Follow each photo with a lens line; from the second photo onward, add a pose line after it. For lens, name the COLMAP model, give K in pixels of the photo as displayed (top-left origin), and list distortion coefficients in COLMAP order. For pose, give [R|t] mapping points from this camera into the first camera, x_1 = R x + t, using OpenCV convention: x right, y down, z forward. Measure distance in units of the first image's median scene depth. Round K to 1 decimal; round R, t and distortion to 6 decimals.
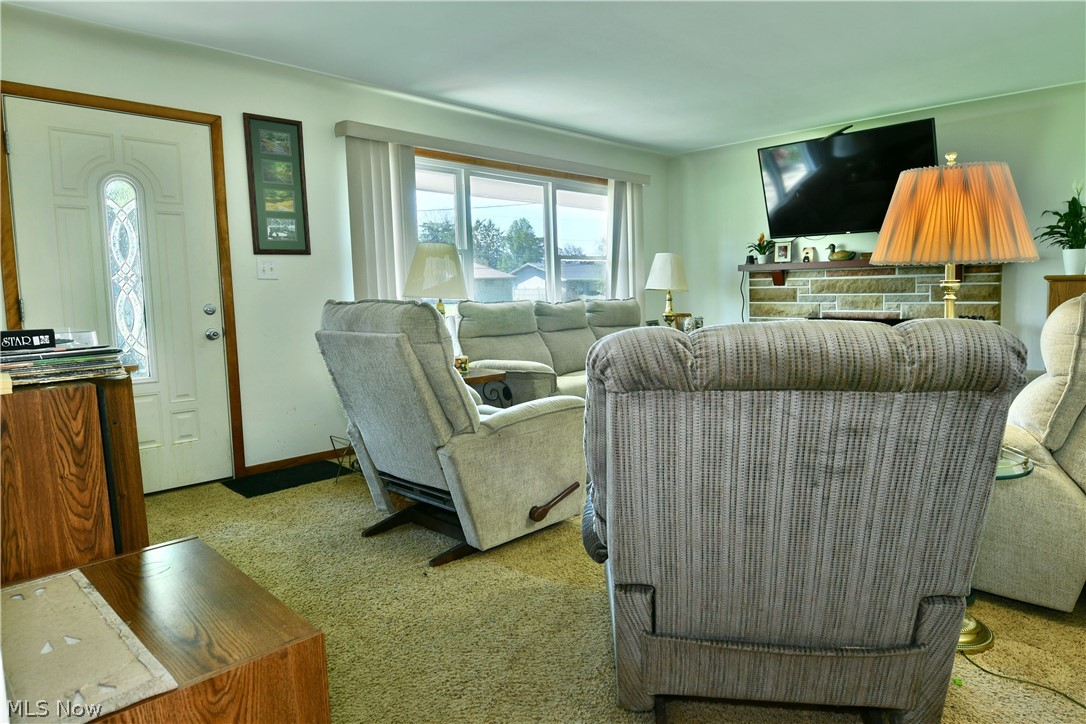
lens RADIAL K [[664.4, 0, 526.1], [0, 664.4, 316.0], [0, 0, 1]] dist [-0.000826, -0.001829]
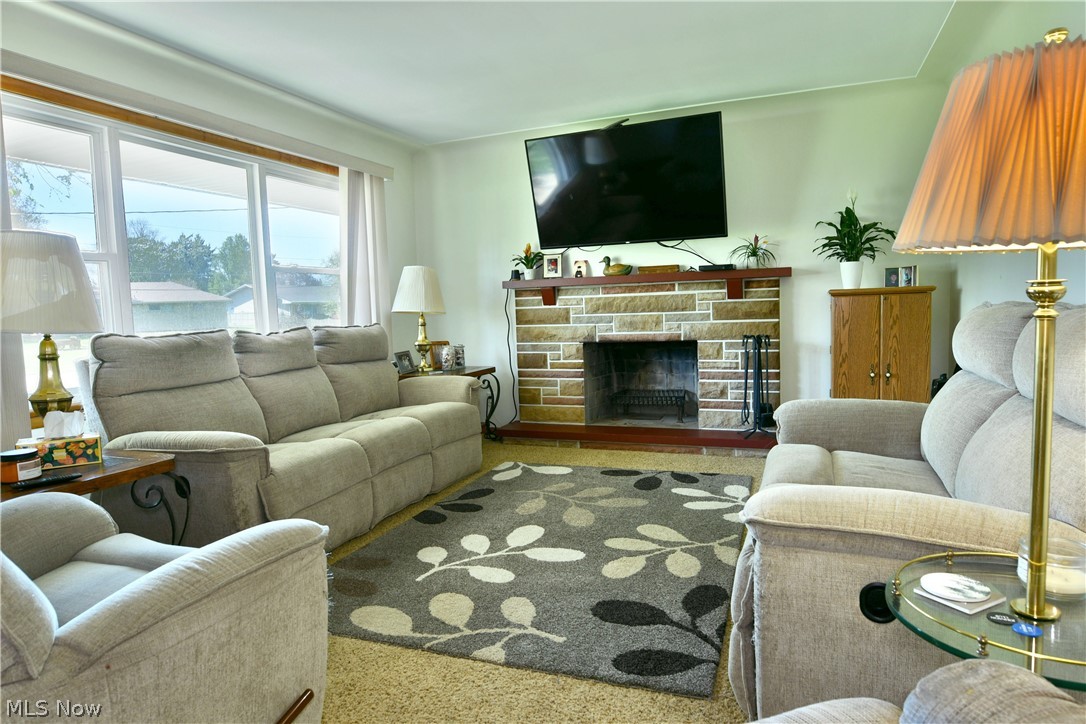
lens RADIAL K [[675.4, 0, 523.1], [0, 675.4, 338.0], [0, 0, 1]] dist [-0.004015, -0.001172]
pose [[0.924230, -0.030148, 0.380645, 0.019798], [0.031501, 0.999500, 0.002677, -0.007596], [-0.380535, 0.009516, 0.924718, 0.224281]]
